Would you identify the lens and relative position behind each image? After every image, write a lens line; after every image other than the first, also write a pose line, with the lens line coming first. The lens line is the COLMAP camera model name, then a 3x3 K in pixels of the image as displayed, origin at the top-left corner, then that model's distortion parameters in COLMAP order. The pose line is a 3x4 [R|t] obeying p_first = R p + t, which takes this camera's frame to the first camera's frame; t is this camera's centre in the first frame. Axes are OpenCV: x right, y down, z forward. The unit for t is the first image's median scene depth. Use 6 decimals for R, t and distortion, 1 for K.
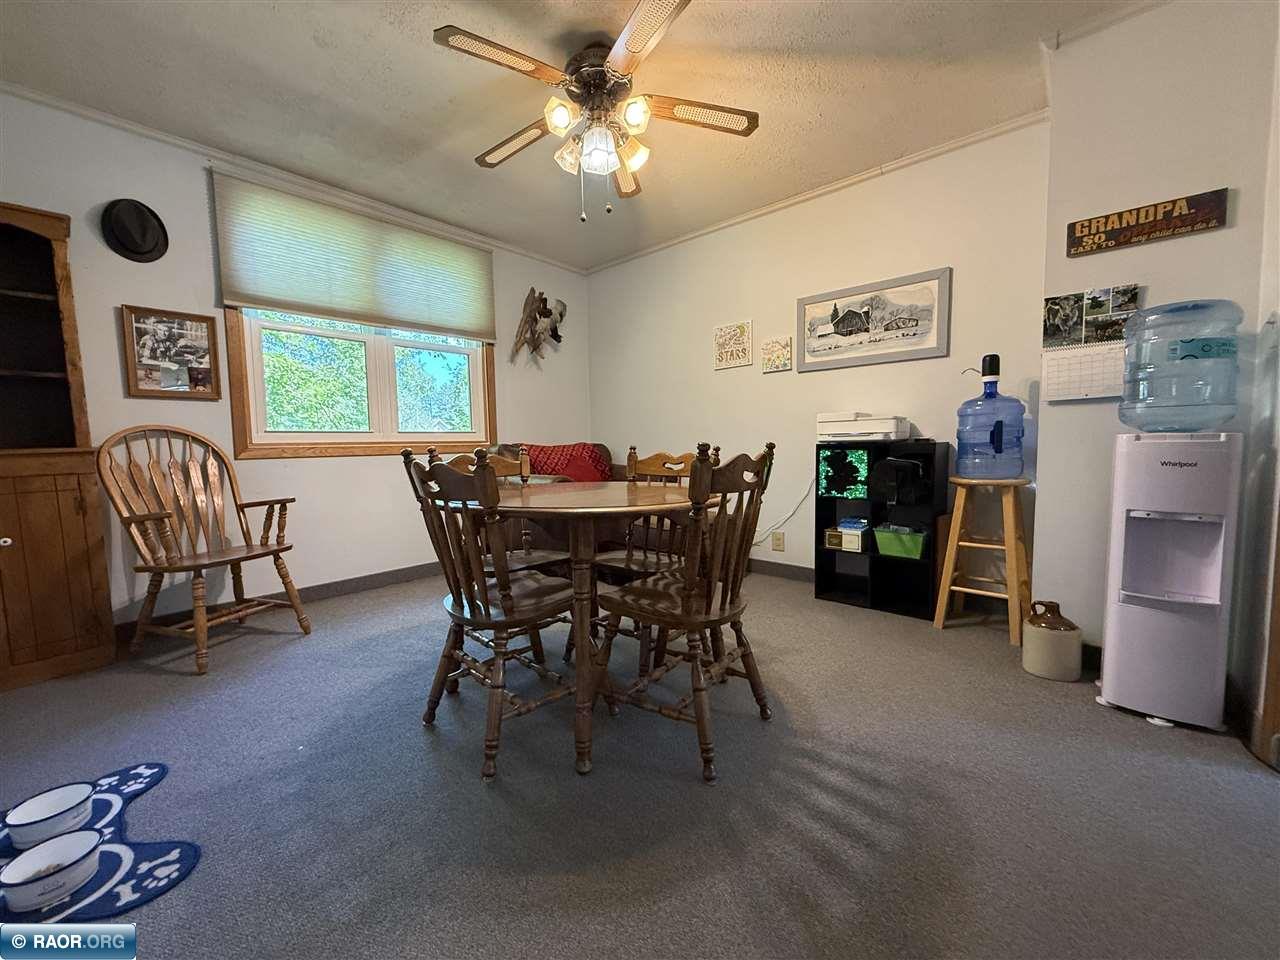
lens RADIAL K [[511.1, 0, 637.0], [0, 511.1, 478.8], [0, 0, 1]] dist [0.000457, -0.000678]
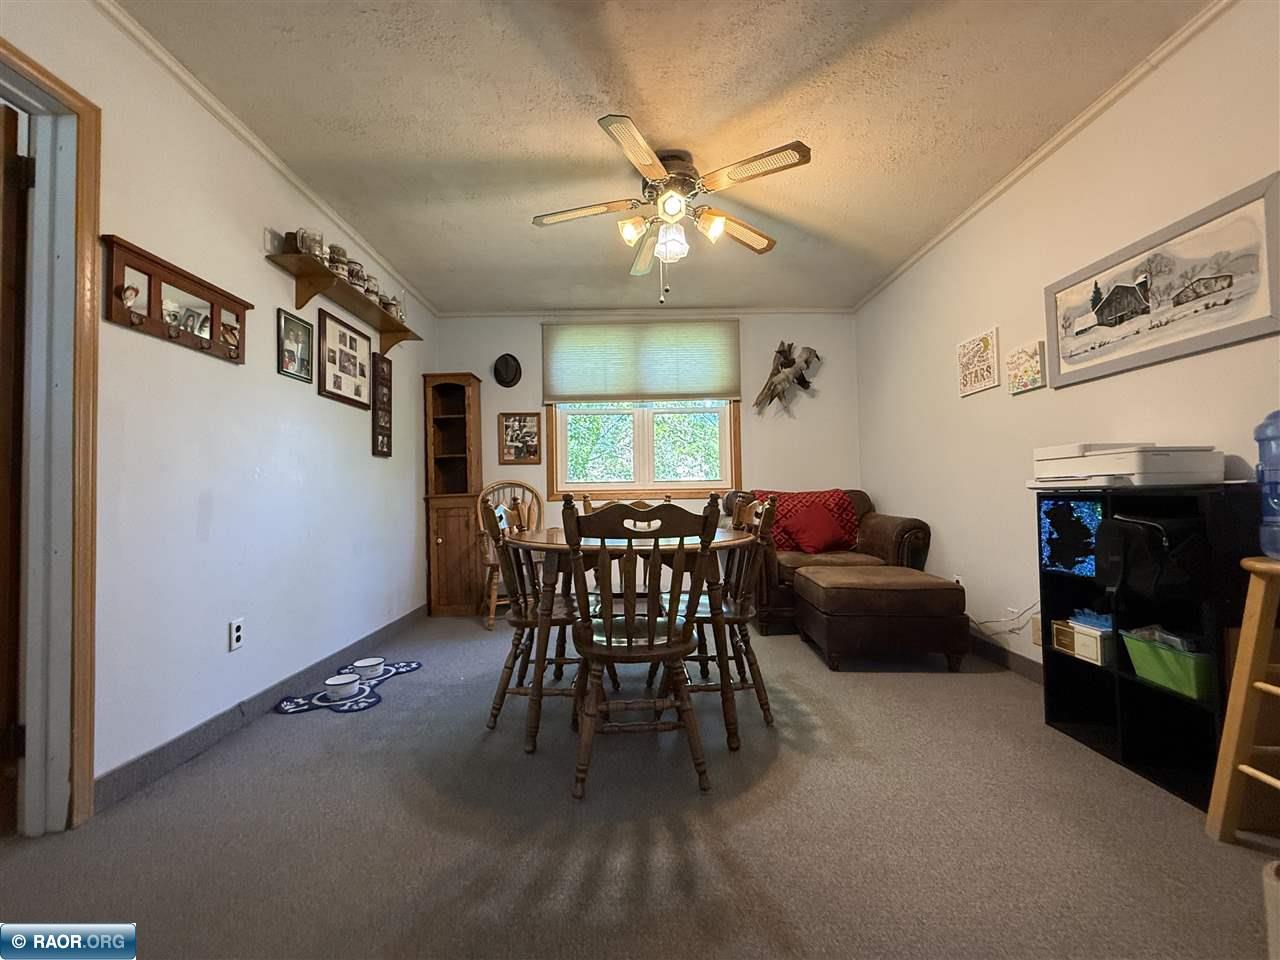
lens RADIAL K [[511.1, 0, 637.0], [0, 511.1, 478.8], [0, 0, 1]] dist [0.000457, -0.000678]
pose [[0.675372, -0.016291, -0.737297, 0.525825], [-0.047420, 0.996728, -0.065461, -0.016266], [0.735951, 0.079173, 0.672390, 0.147529]]
